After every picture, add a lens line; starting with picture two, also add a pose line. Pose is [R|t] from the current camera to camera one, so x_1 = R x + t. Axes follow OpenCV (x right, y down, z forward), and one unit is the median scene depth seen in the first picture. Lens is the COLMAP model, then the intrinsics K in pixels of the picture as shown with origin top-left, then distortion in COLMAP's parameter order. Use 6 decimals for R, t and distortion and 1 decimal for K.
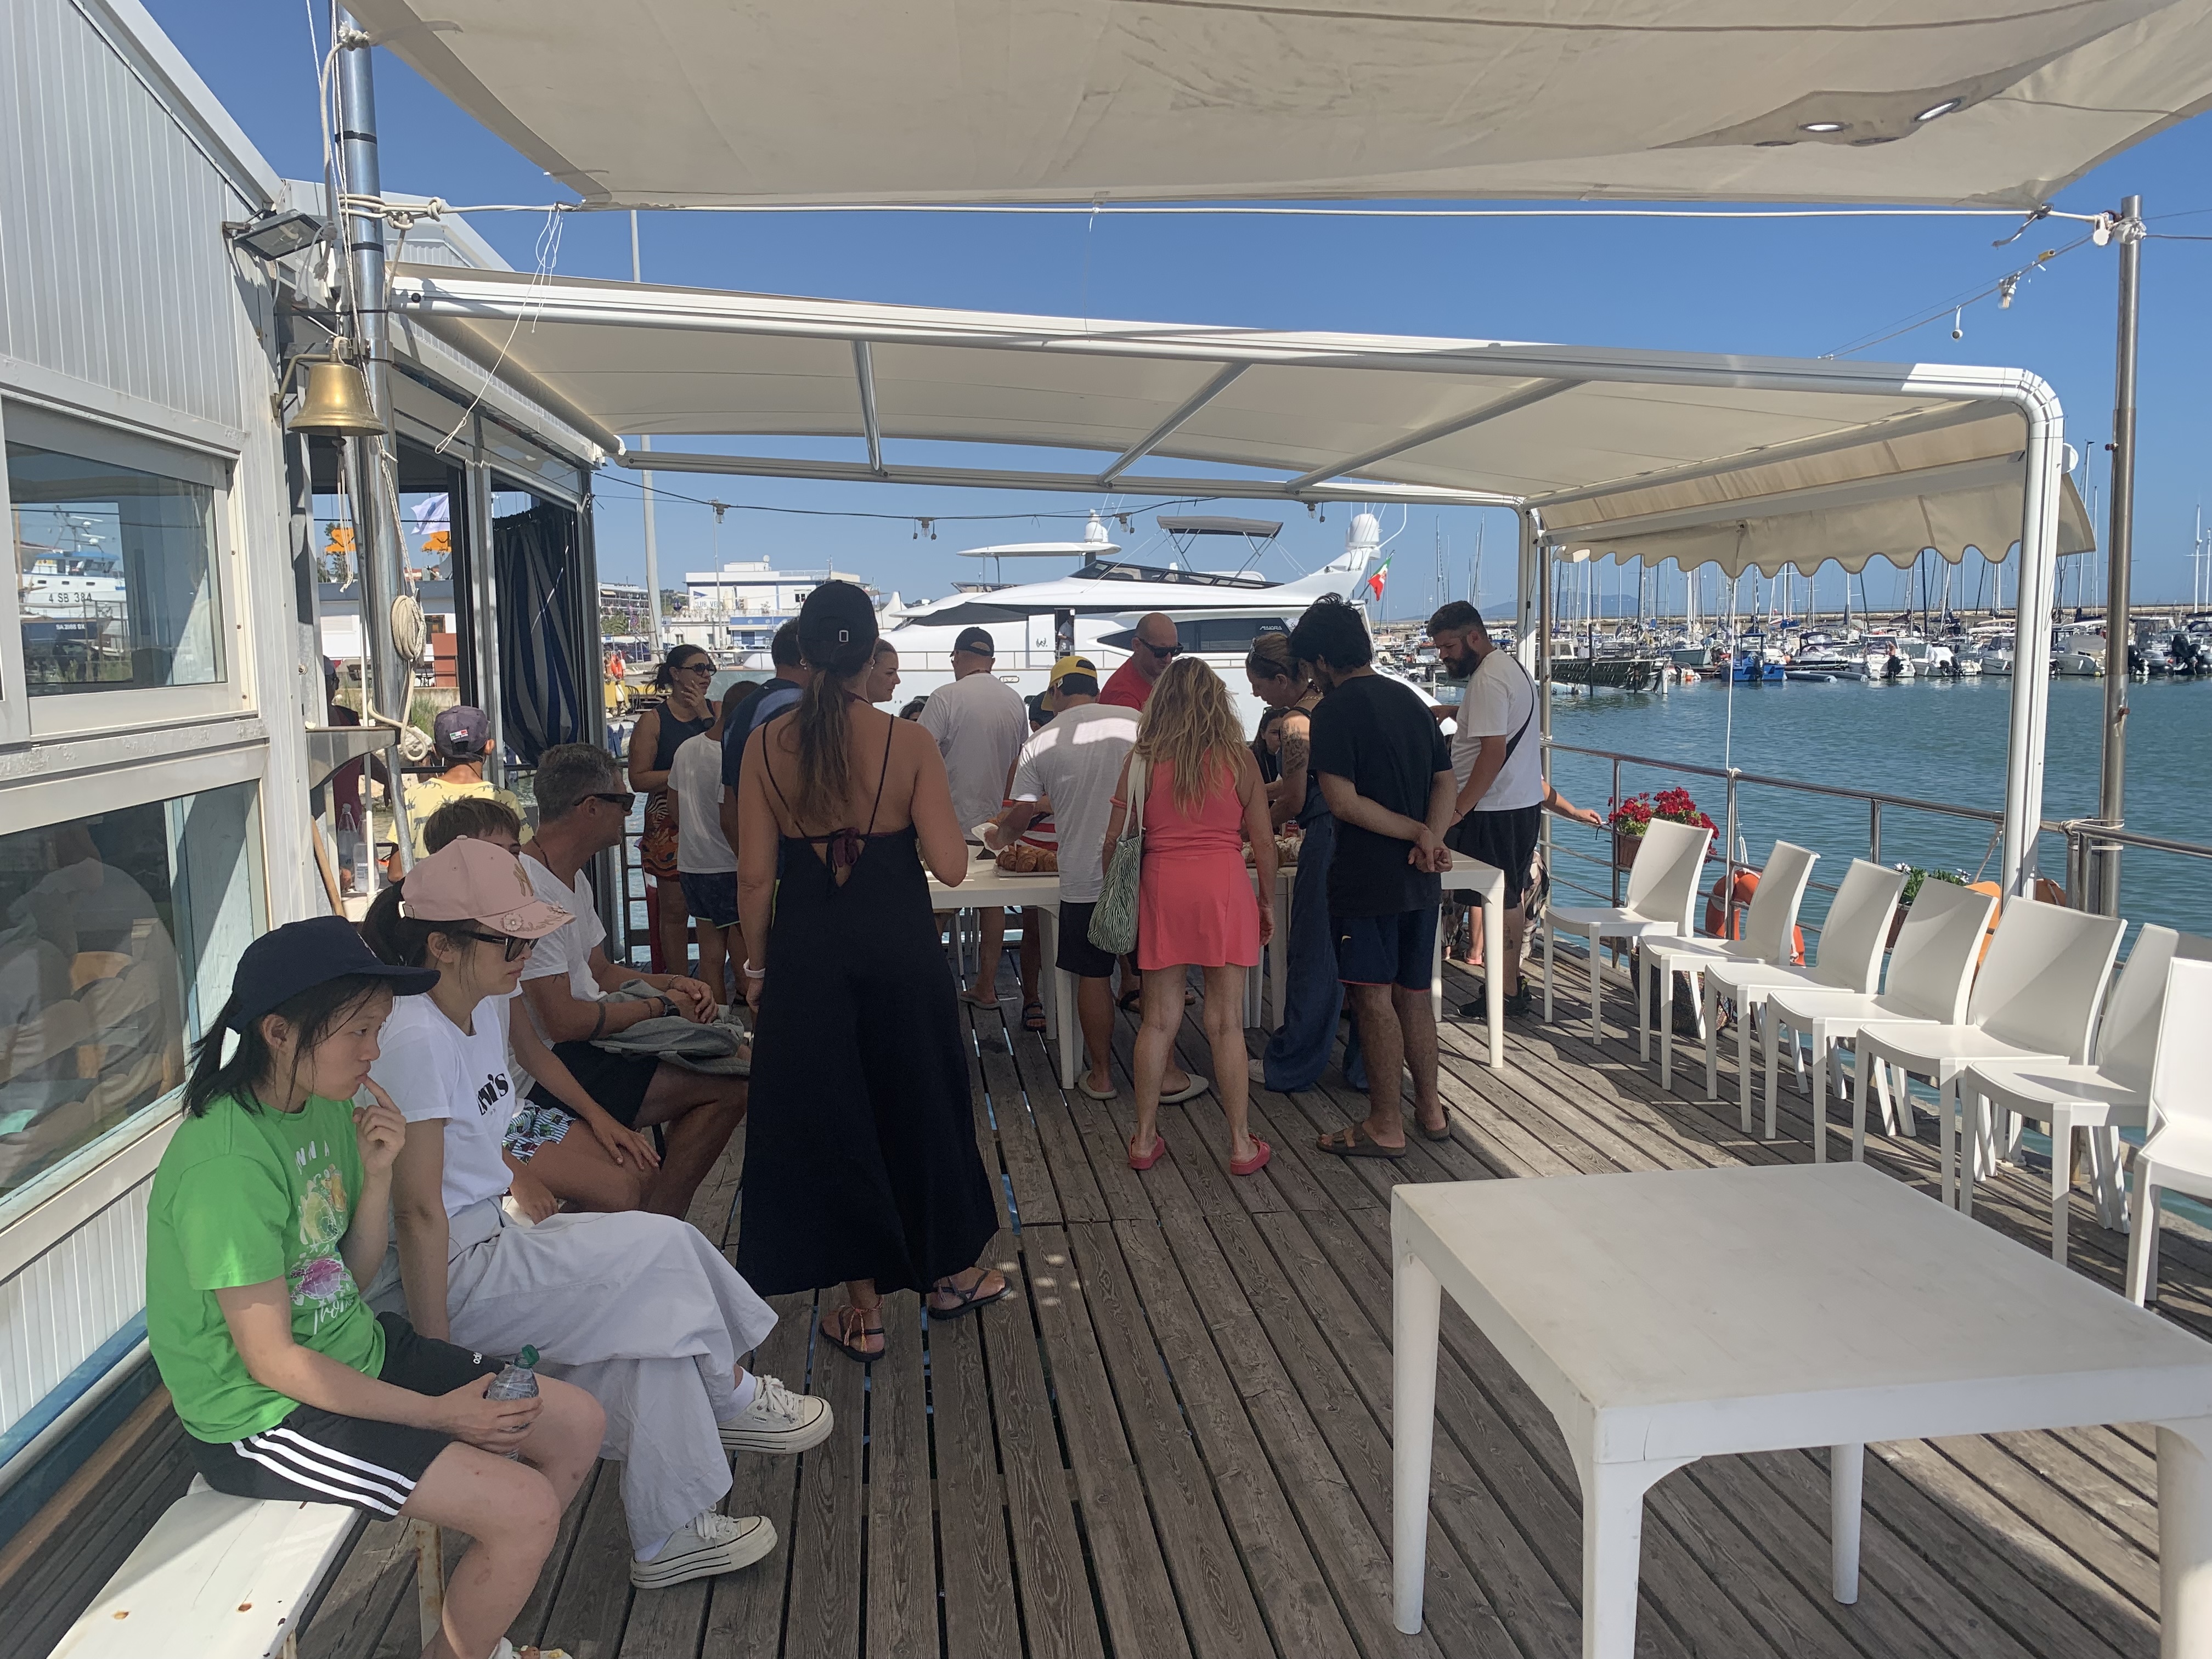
lens RADIAL K [[1718.5, 0, 1095.7], [0, 1718.5, 839.0], [0, 0, 1]] dist [0.040359, -0.028573]
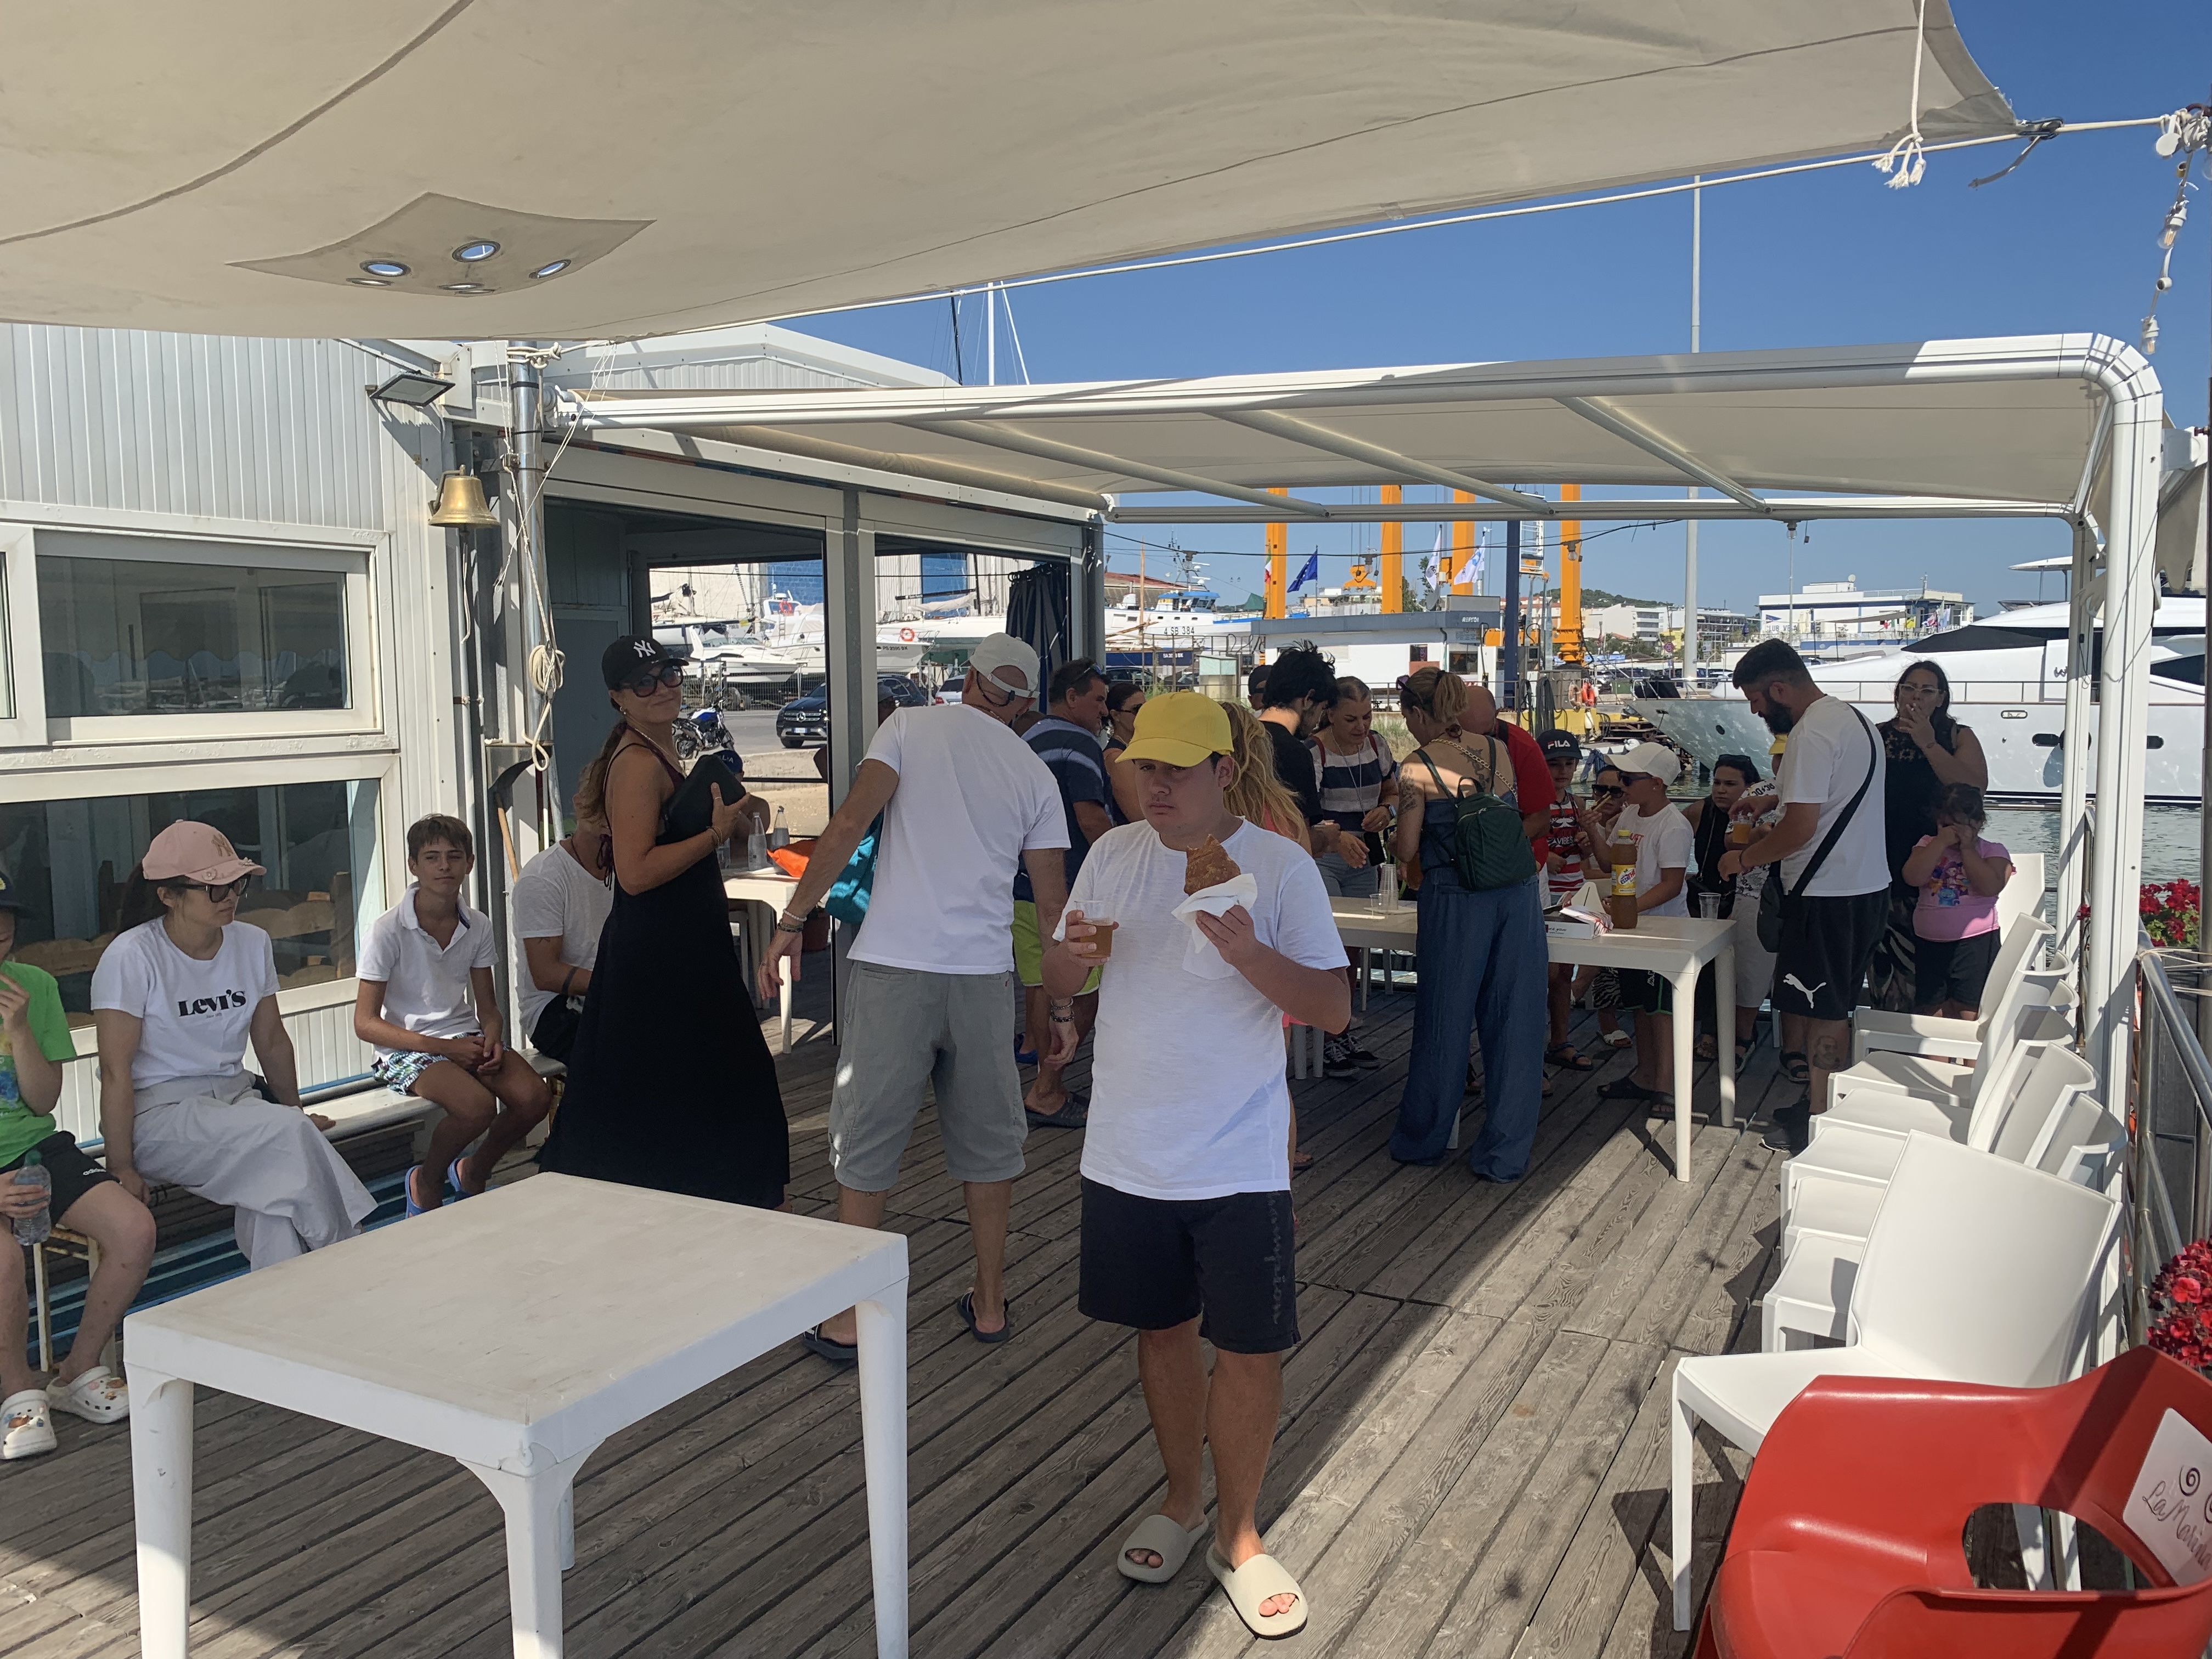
lens RADIAL K [[1718.5, 0, 1048.3], [0, 1718.5, 820.8], [0, 0, 1]] dist [0.040359, -0.028573]
pose [[0.809485, 0.058702, -0.584198, 0.533144], [-0.073347, 0.997305, -0.001420, -0.024325], [0.582541, 0.043999, 0.811610, 0.123159]]
